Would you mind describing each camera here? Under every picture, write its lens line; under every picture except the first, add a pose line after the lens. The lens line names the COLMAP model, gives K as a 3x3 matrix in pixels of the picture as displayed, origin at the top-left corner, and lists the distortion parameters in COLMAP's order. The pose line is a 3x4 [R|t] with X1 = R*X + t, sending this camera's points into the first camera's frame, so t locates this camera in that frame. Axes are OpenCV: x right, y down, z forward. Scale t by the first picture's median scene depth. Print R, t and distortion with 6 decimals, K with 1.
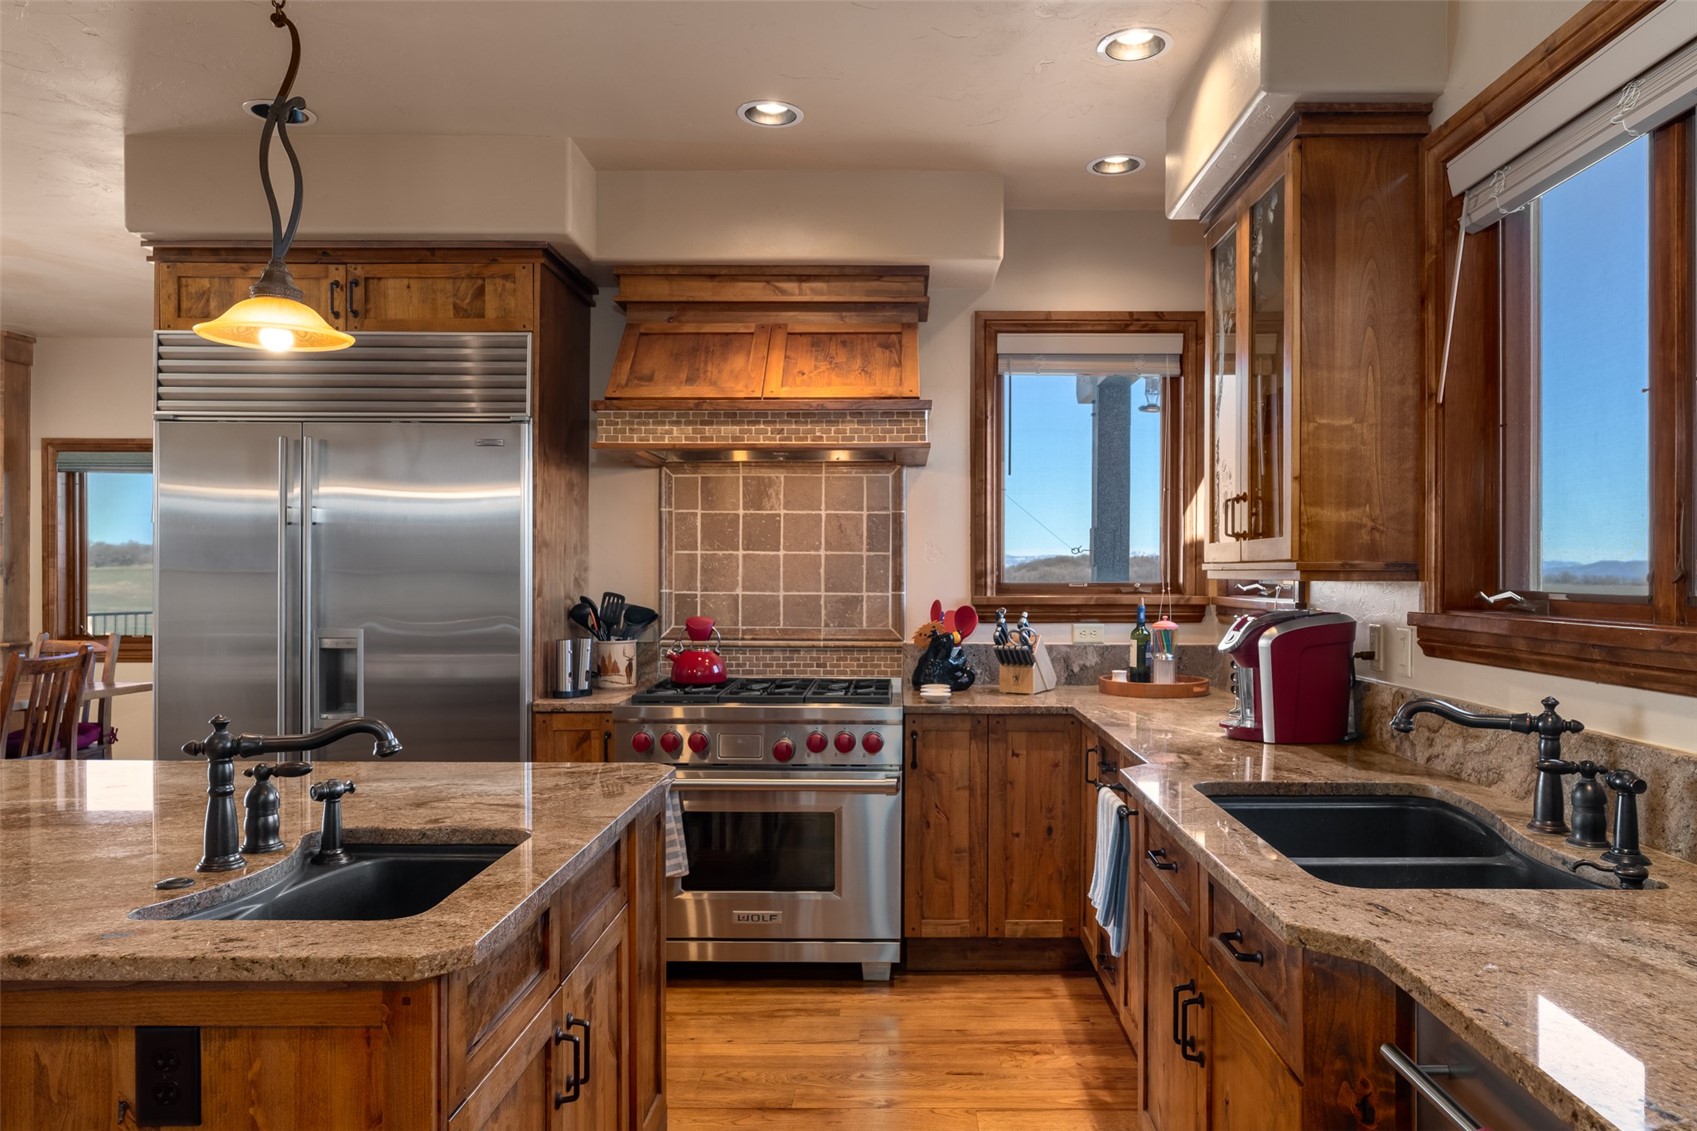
lens RADIAL K [[1103.6, 0, 848.5], [0, 1103.6, 565.5], [0, 0, 1]] dist [0.000516, -0.000057]
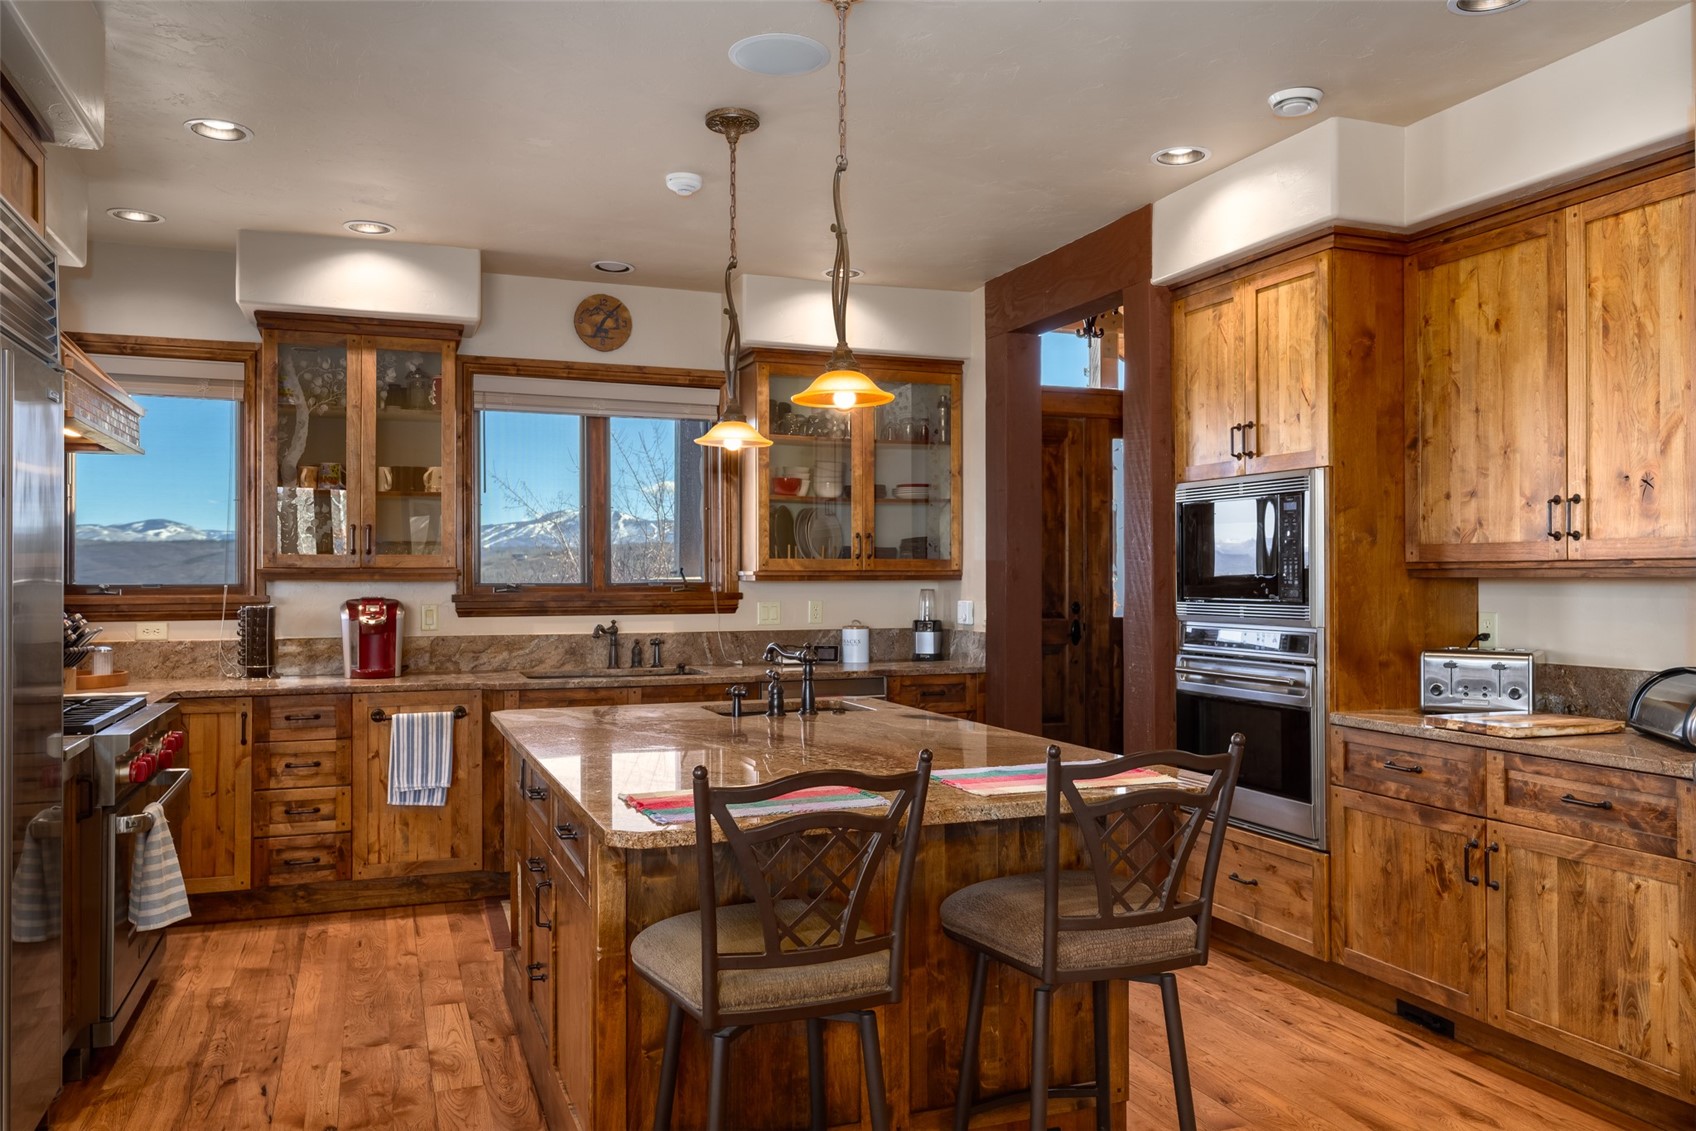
lens RADIAL K [[1263.6, 0, 848.0], [0, 1263.6, 565.5], [0, 0, 1]] dist [0.000475, 0.000252]
pose [[-0.346582, 0.001238, 0.938019, -1.424069], [-0.003560, 0.999990, -0.002635, -0.004557], [-0.938013, -0.004253, -0.346574, 0.888603]]
